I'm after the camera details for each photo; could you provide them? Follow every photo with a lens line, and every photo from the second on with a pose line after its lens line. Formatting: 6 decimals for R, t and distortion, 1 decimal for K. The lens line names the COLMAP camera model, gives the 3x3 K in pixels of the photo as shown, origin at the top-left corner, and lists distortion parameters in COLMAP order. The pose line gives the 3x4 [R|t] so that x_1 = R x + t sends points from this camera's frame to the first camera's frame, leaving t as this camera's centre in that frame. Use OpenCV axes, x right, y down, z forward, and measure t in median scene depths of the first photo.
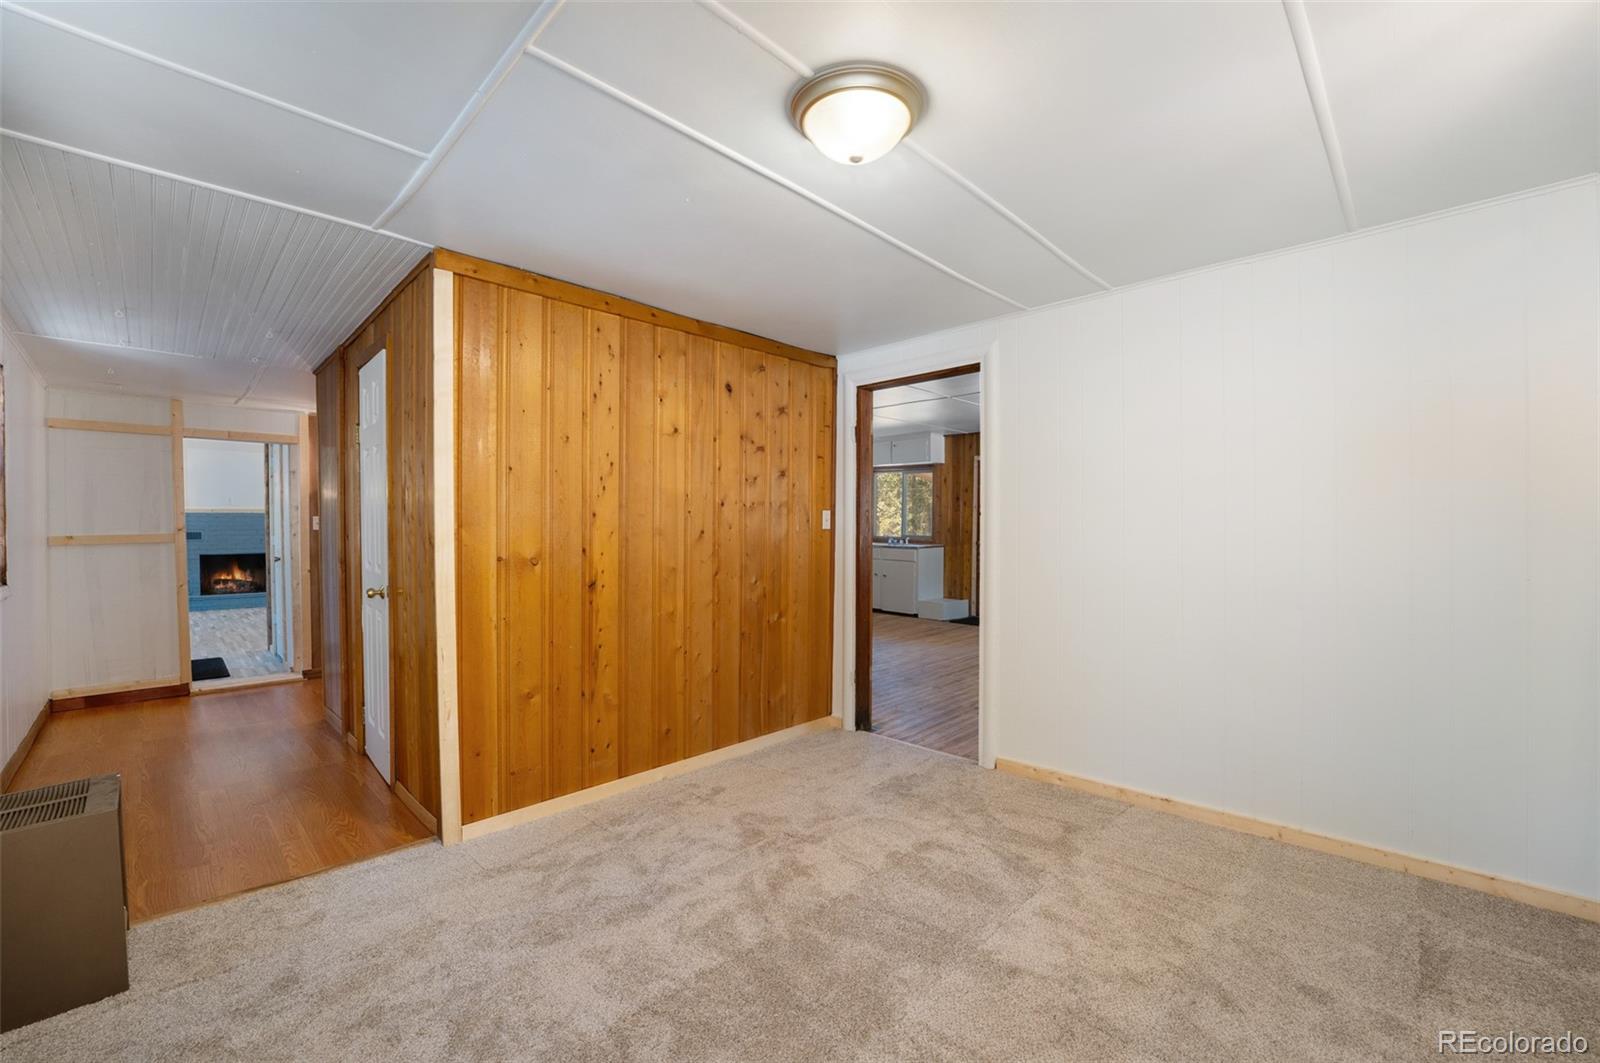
lens RADIAL K [[662.6, 0, 799.8], [0, 662.6, 540.9], [0, 0, 1]] dist [-0.025457, 0.000997]
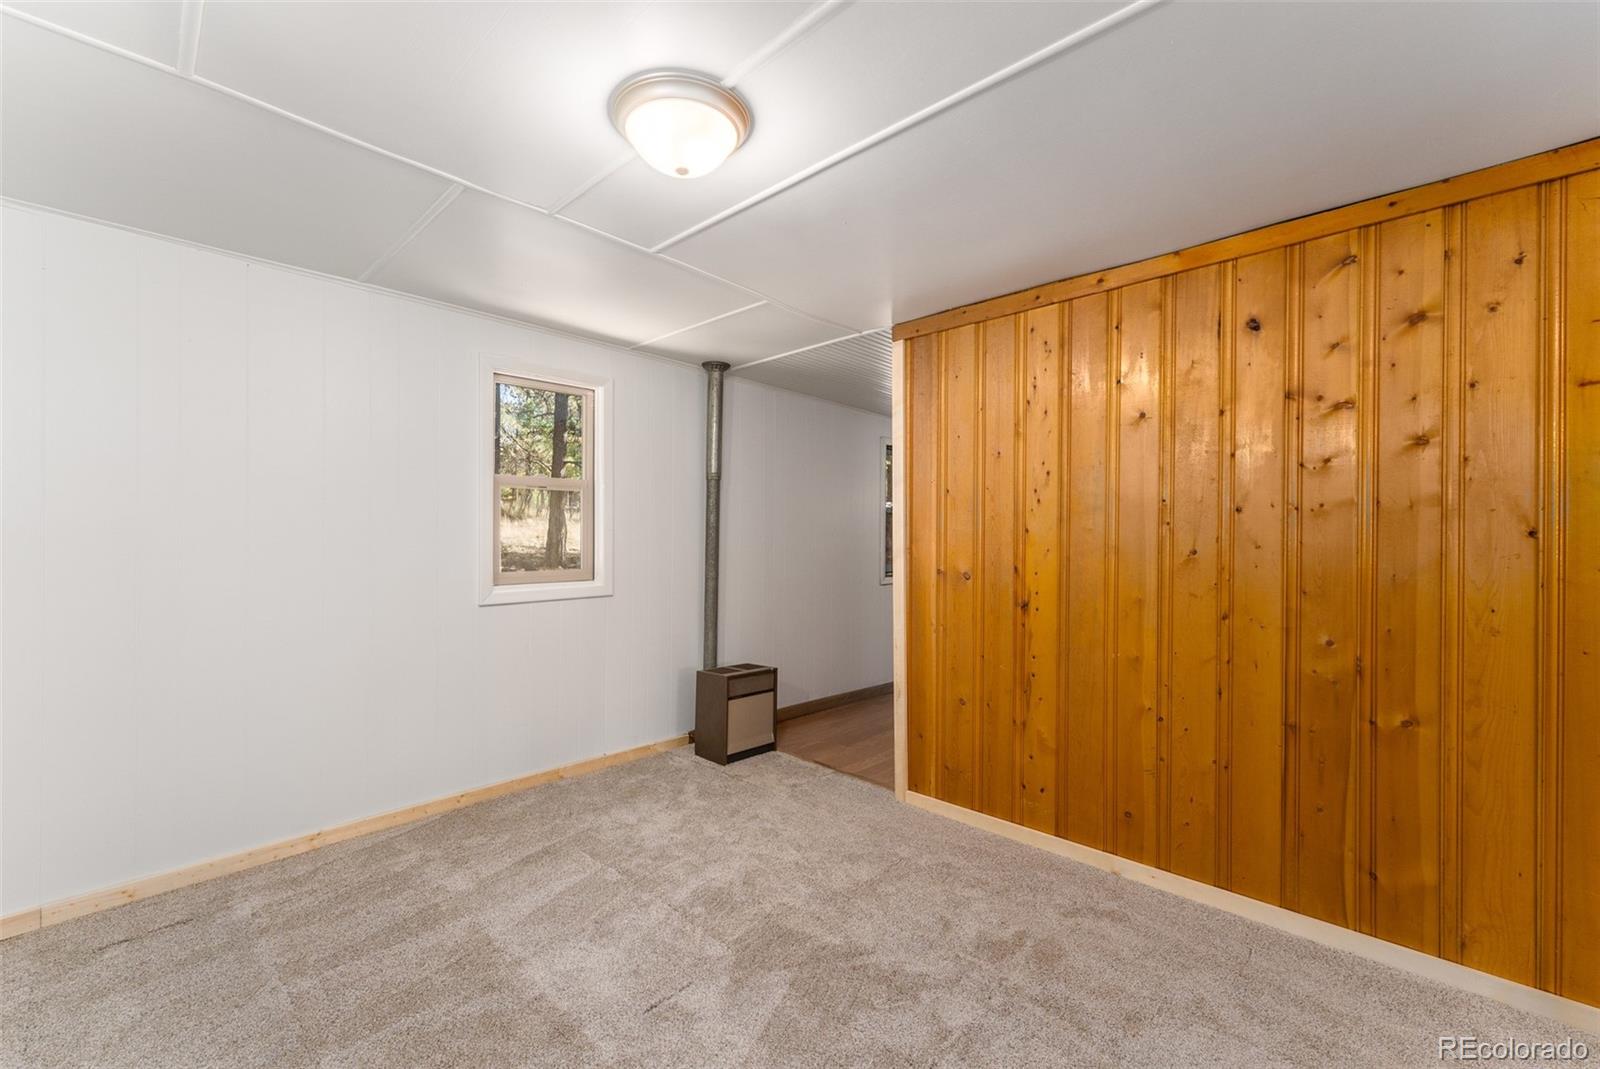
lens RADIAL K [[655.3, 0, 796.6], [0, 655.3, 531.8], [0, 0, 1]] dist [-0.021989, 0.002830]
pose [[0.009576, -0.014231, -0.999853, 0.596678], [-0.024927, 0.999585, -0.014466, -0.016376], [0.999643, 0.025062, 0.009217, 0.663012]]
